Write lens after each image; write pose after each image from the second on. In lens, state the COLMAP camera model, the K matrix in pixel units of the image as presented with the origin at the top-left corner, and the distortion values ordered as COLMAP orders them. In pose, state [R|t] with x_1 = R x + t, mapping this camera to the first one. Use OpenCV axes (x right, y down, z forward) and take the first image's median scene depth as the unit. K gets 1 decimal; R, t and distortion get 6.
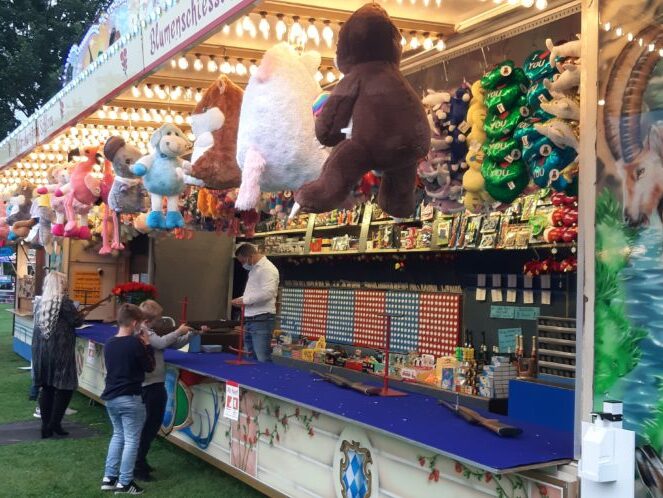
lens RADIAL K [[831.5, 0, 331.5], [0, 831.5, 249.0], [0, 0, 1]] dist [0.034815, -0.011415]
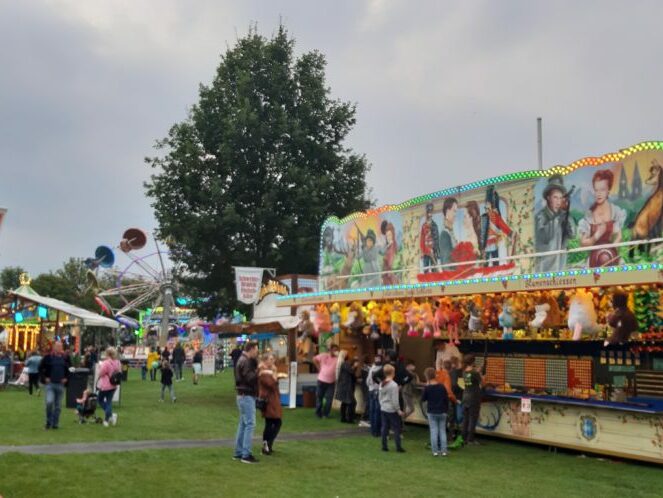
lens RADIAL K [[831.5, 0, 331.5], [0, 831.5, 249.0], [0, 0, 1]] dist [0.034815, -0.011415]
pose [[0.999864, -0.015949, 0.004257, -0.578455], [0.016206, 0.997455, -0.069435, -0.103329], [-0.003138, 0.069494, 0.997577, -1.282360]]
